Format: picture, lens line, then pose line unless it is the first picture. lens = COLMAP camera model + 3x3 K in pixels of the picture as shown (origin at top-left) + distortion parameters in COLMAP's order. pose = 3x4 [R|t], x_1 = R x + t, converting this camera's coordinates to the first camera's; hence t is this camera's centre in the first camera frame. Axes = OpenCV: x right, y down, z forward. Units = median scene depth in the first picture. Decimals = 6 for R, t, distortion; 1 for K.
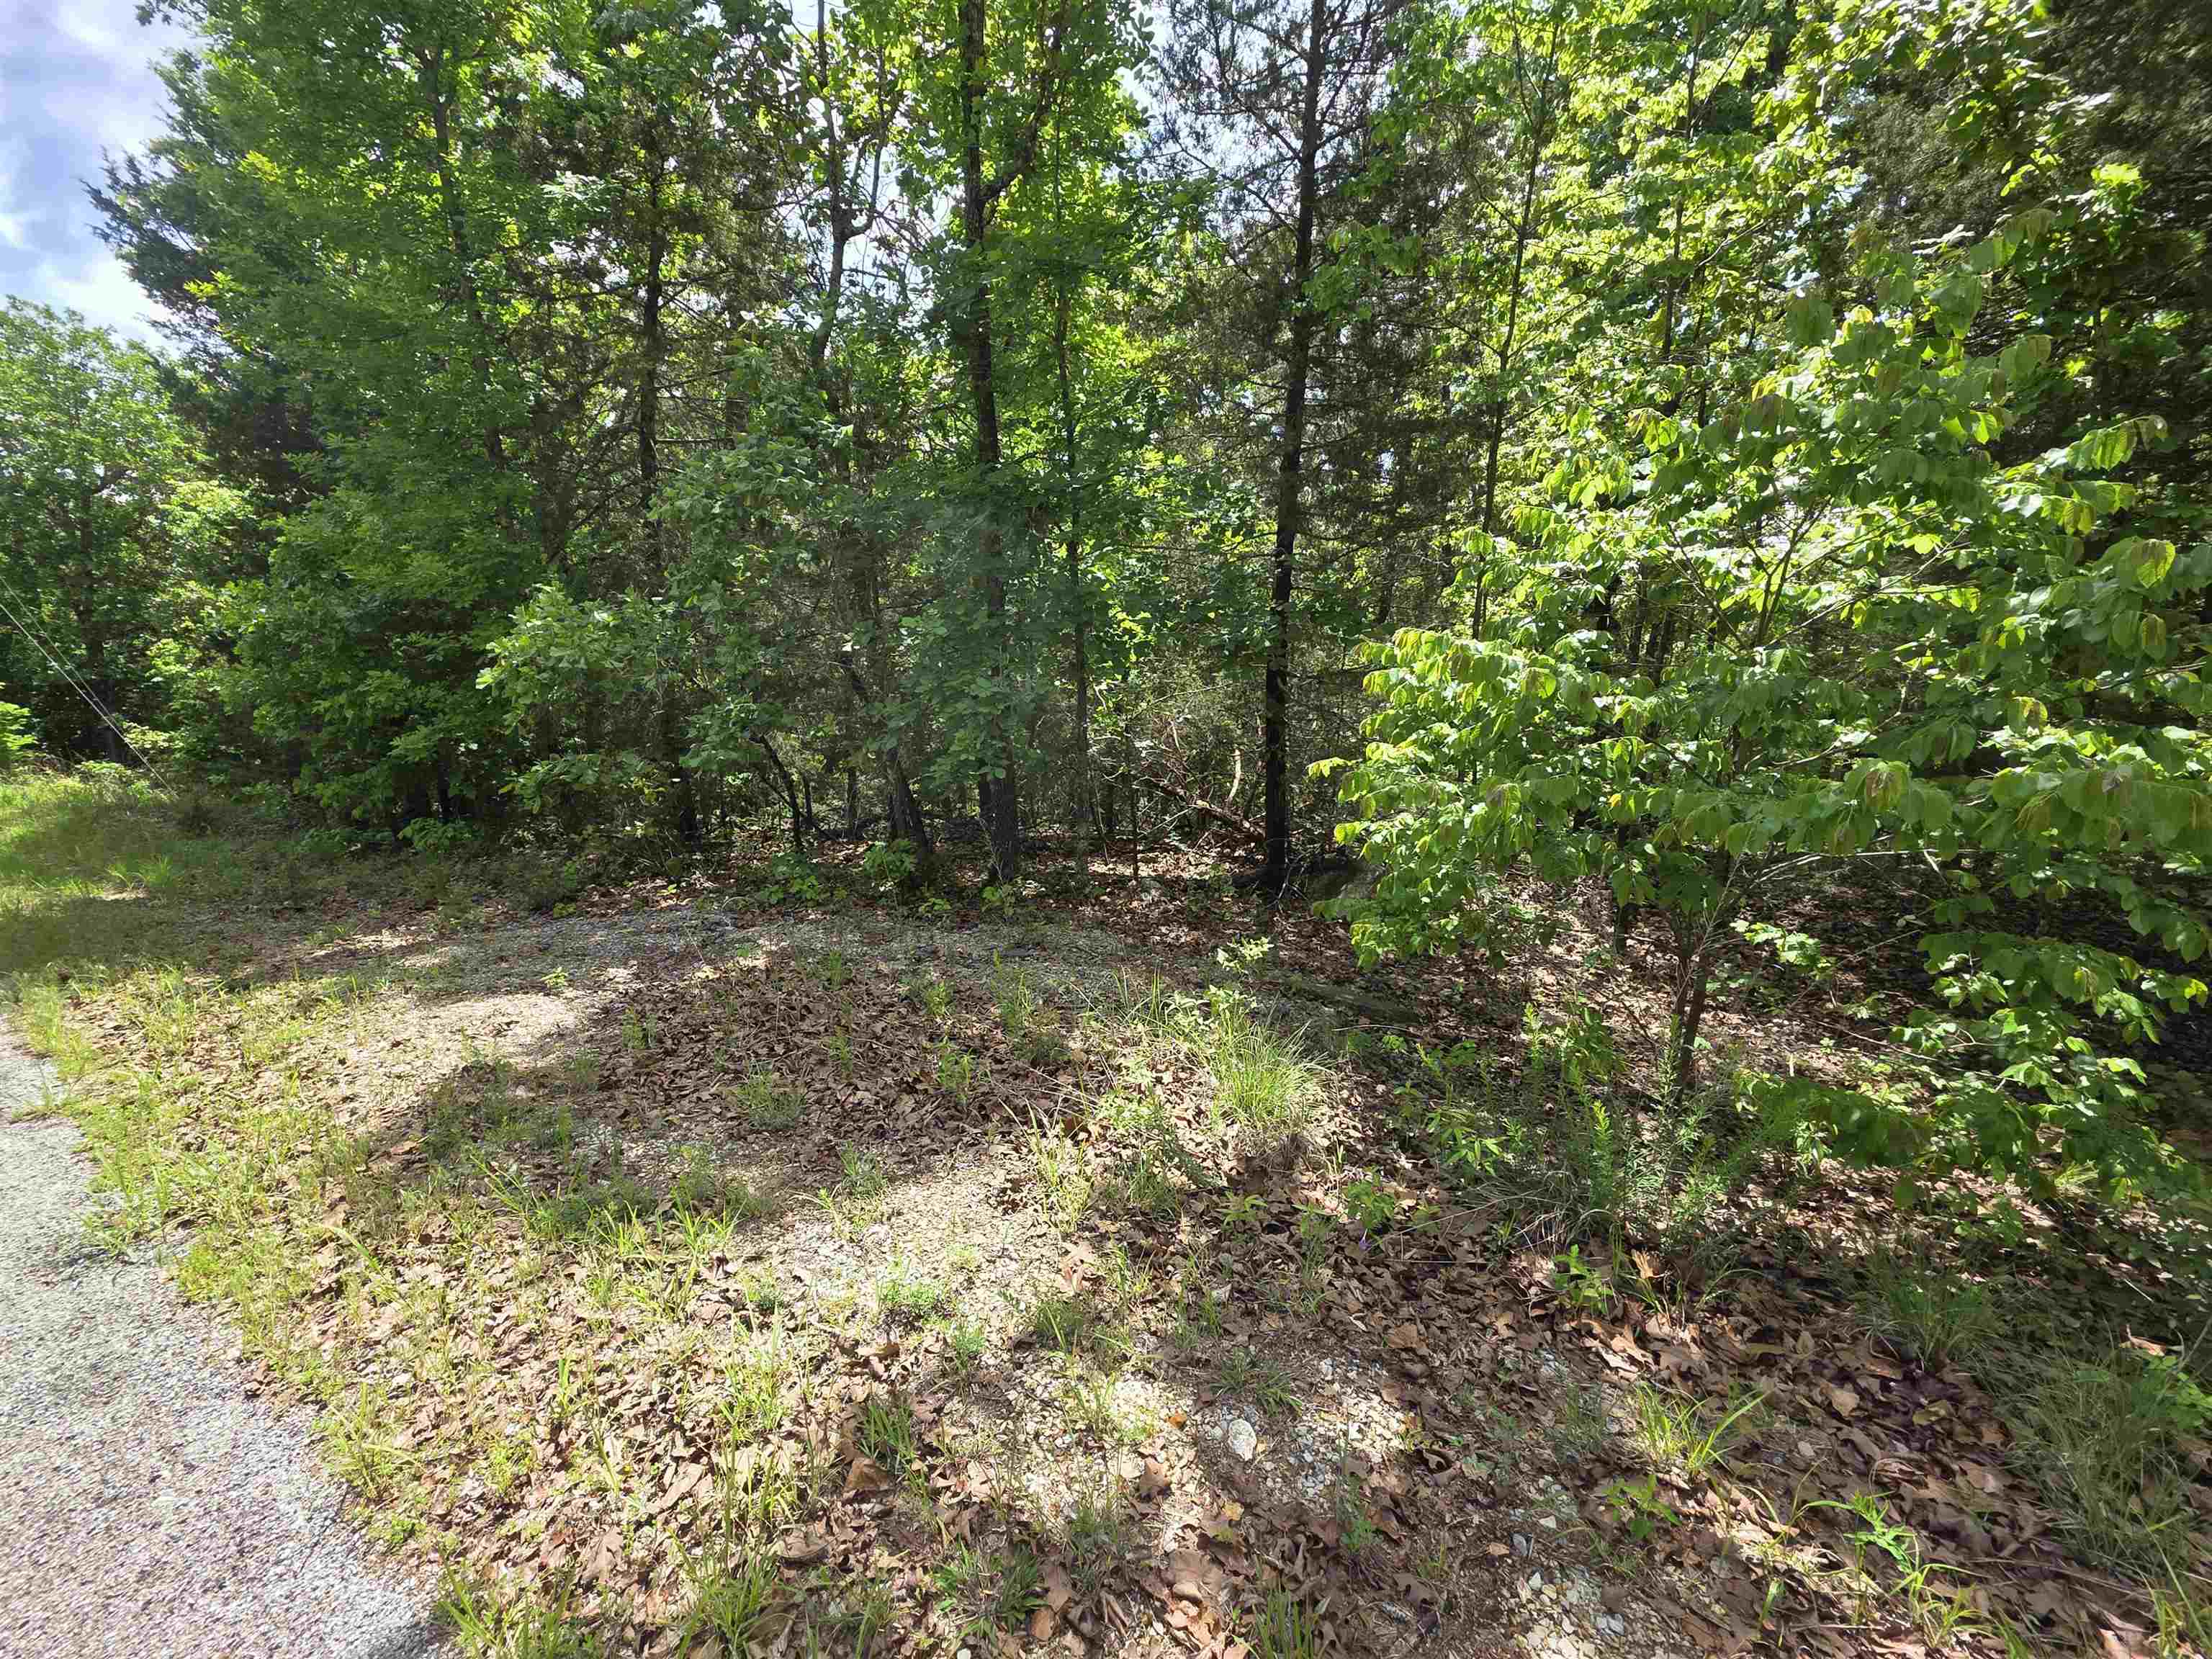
lens RADIAL K [[890.9, 0, 1122.9], [0, 890.9, 832.5], [0, 0, 1]] dist [0.004528, -0.000762]
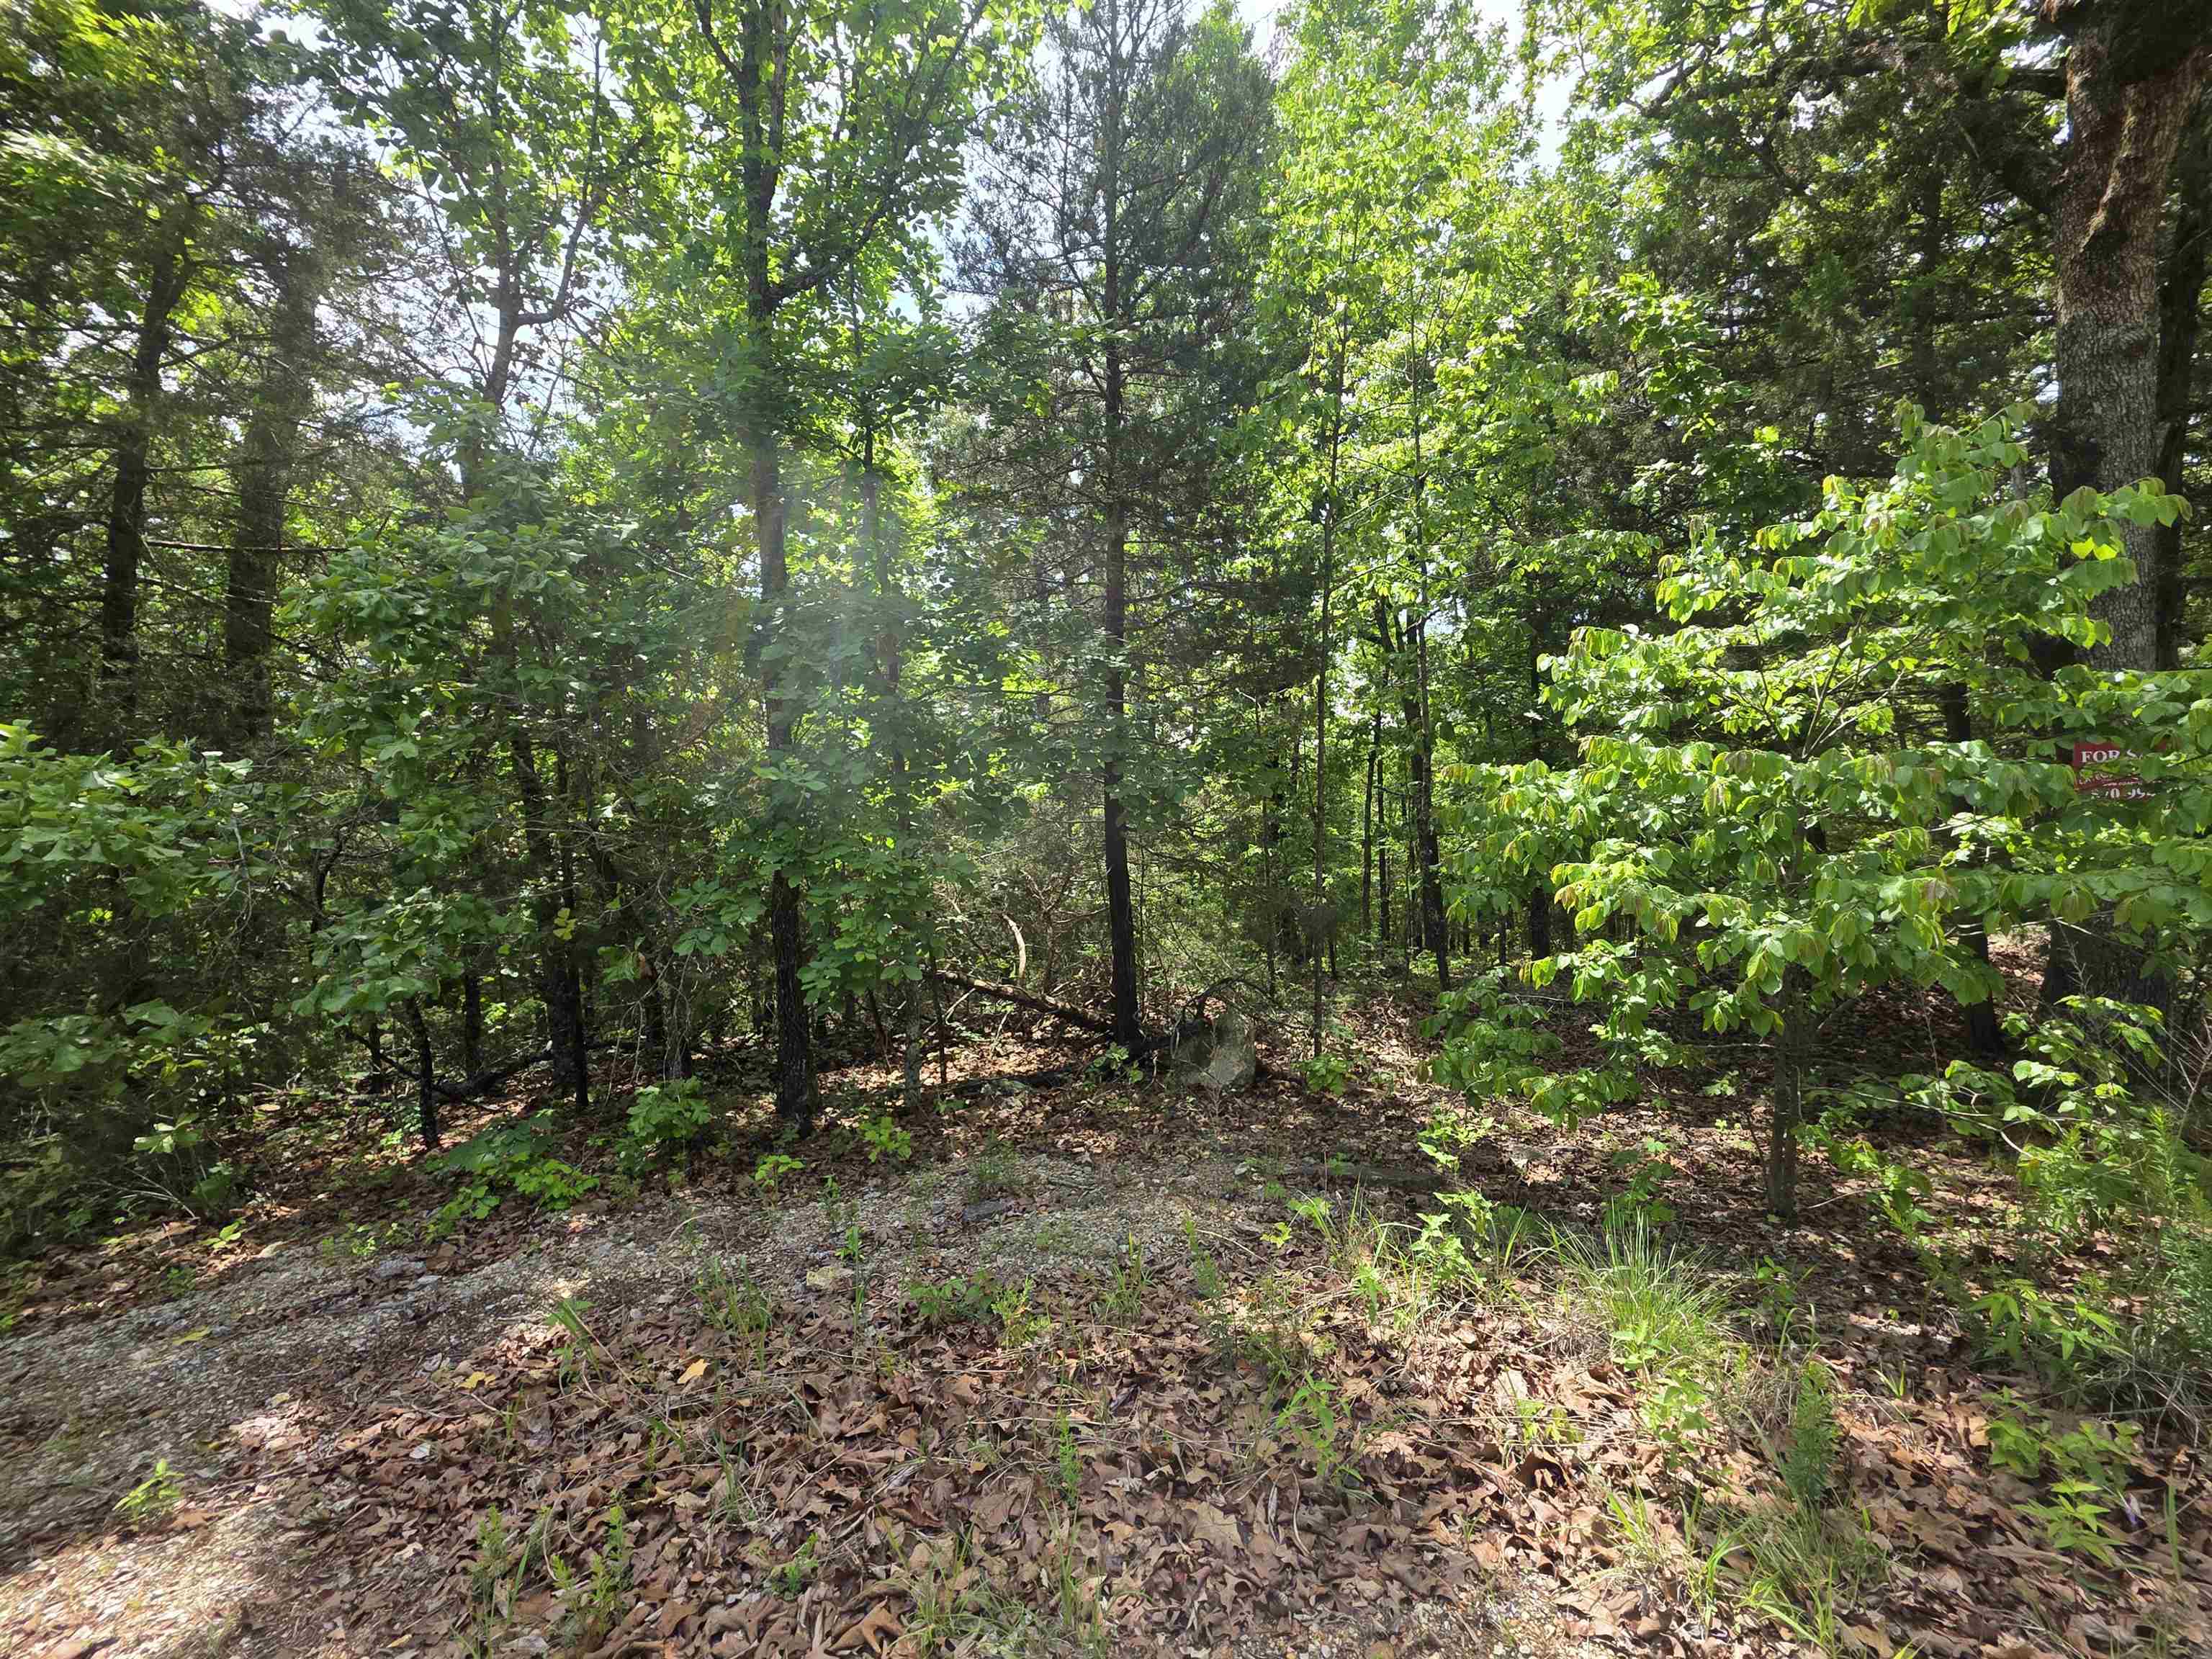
lens RADIAL K [[890.9, 0, 1109.5], [0, 890.9, 830.4], [0, 0, 1]] dist [0.004528, -0.000762]
pose [[0.895114, -0.044865, 0.443575, -0.287518], [0.131165, 0.977393, -0.165826, -0.025186], [-0.426107, 0.206614, 0.880763, 0.224826]]
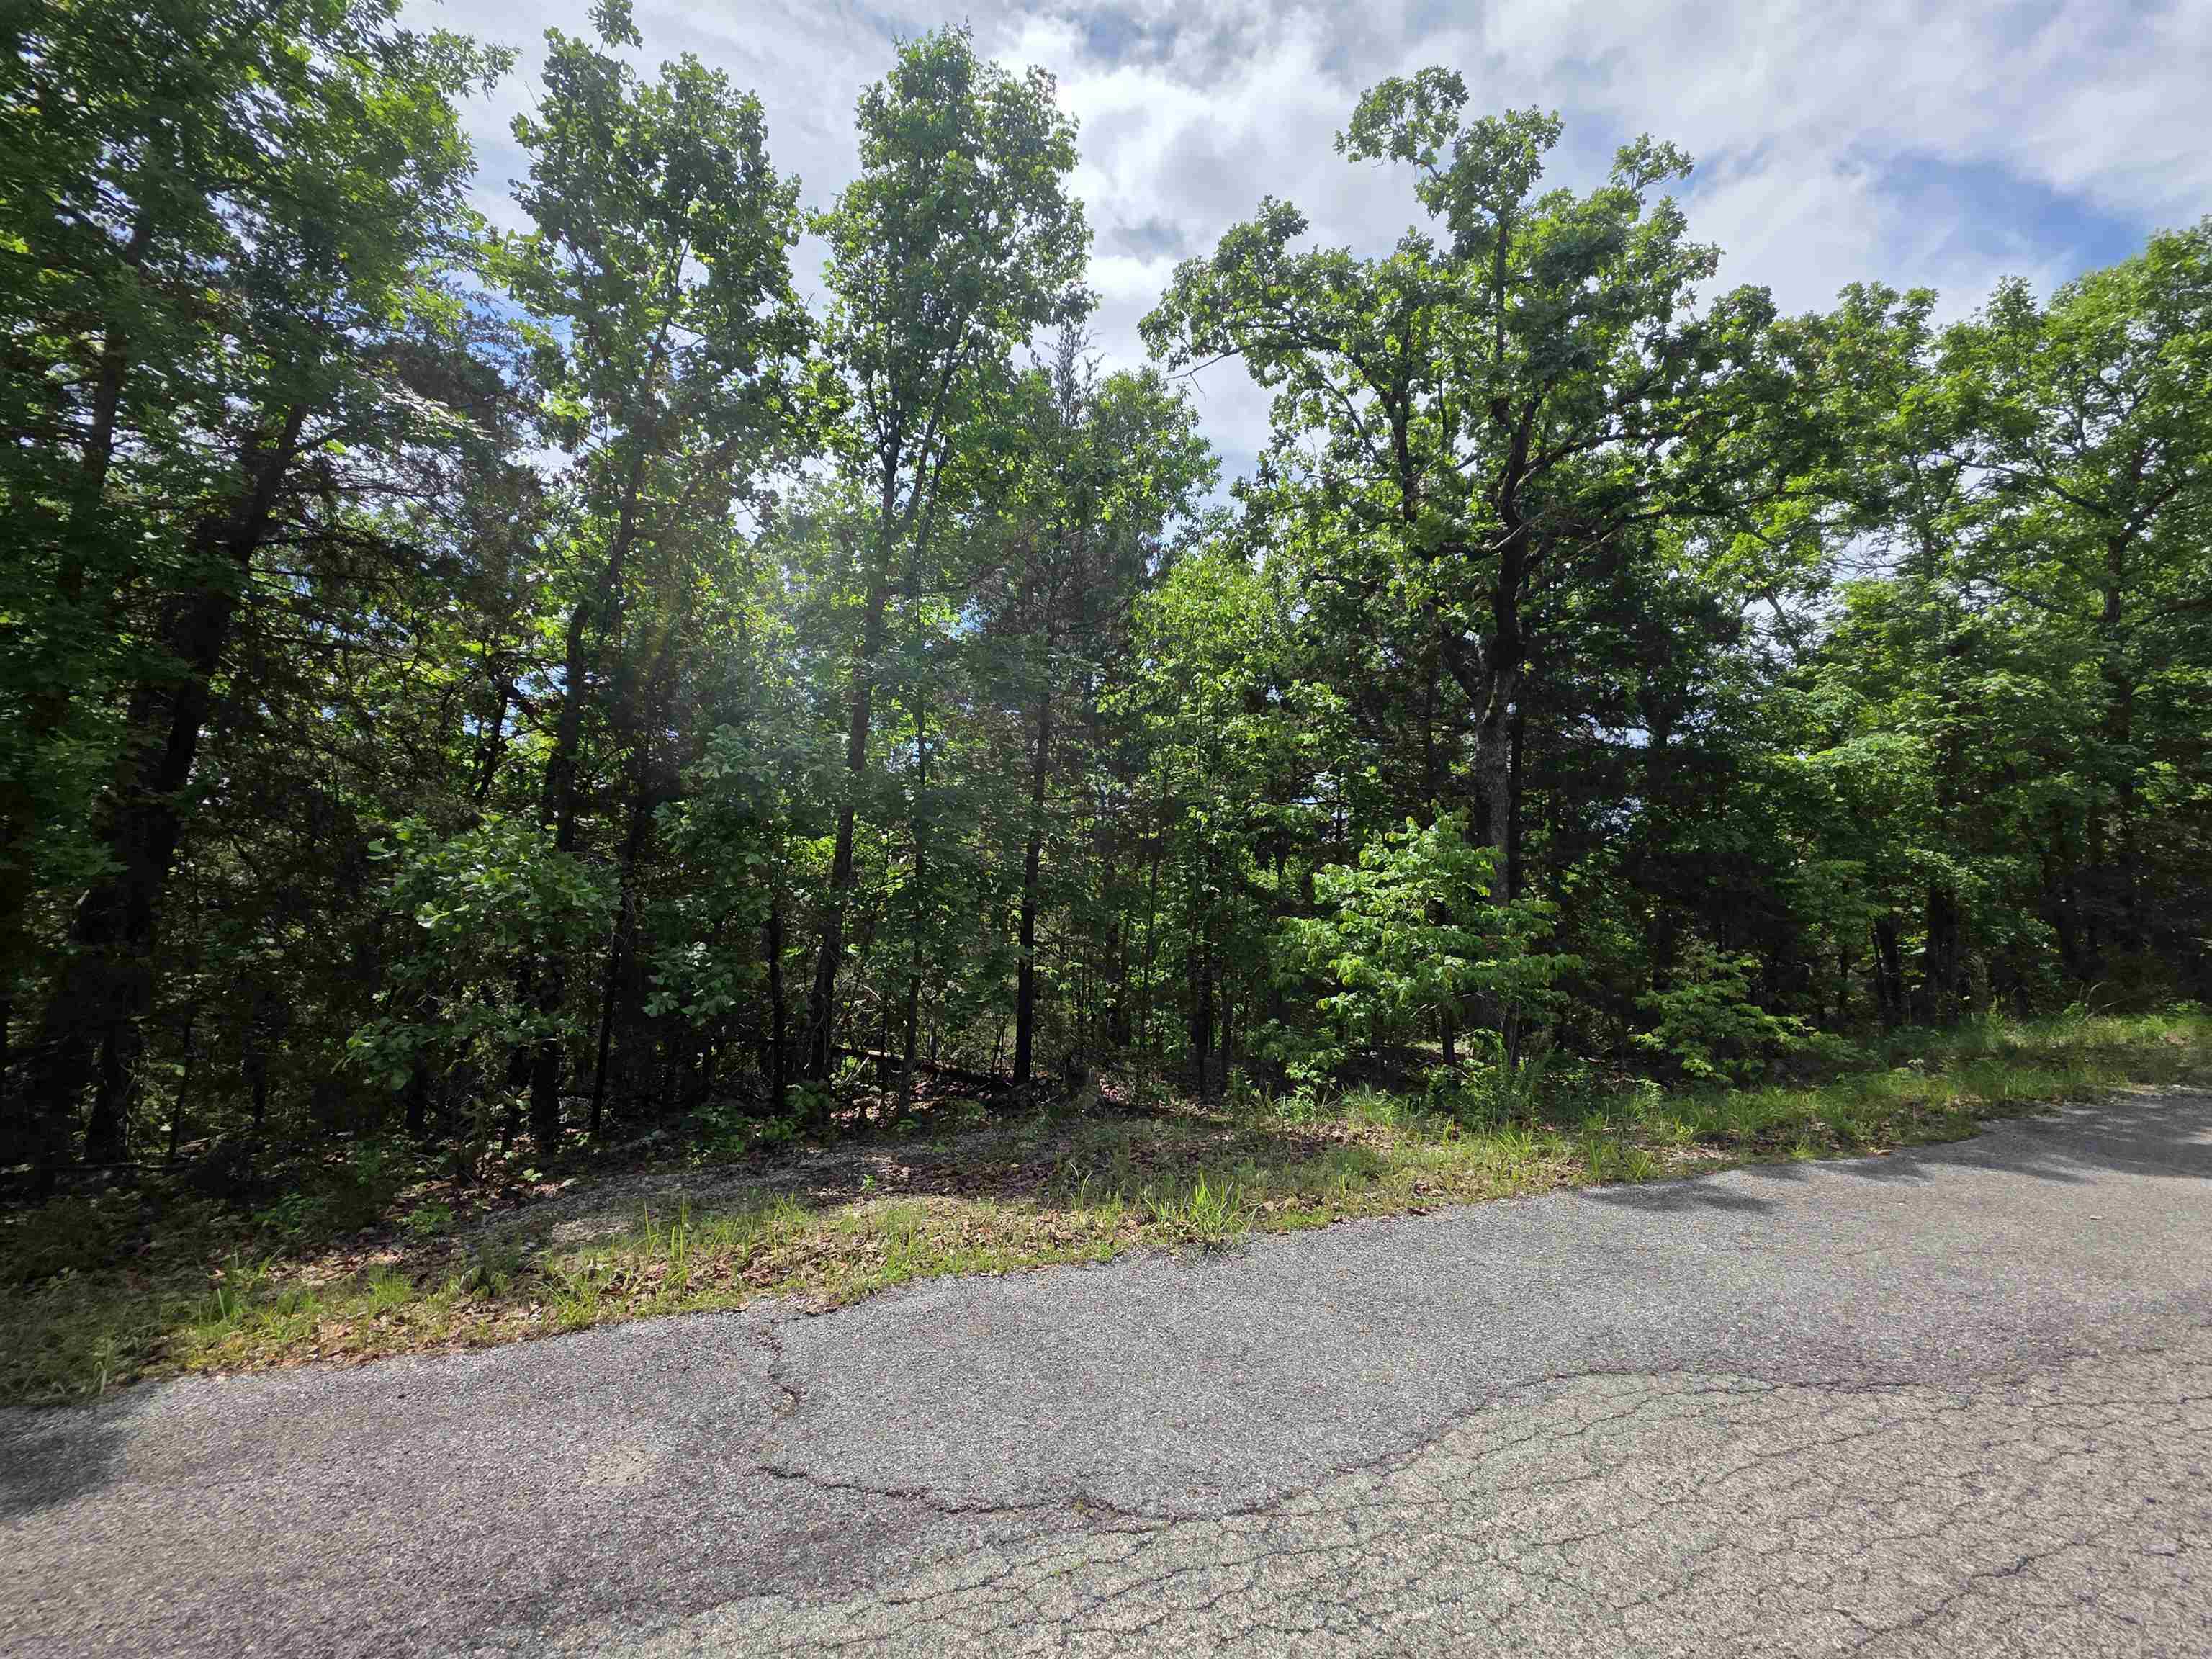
lens RADIAL K [[890.9, 0, 1106.2], [0, 890.9, 829.0], [0, 0, 1]] dist [0.004528, -0.000762]
pose [[0.635798, 0.128698, 0.761050, -1.049668], [0.128190, 0.954701, -0.268538, 0.066199], [-0.761136, 0.268295, 0.590499, 0.003339]]
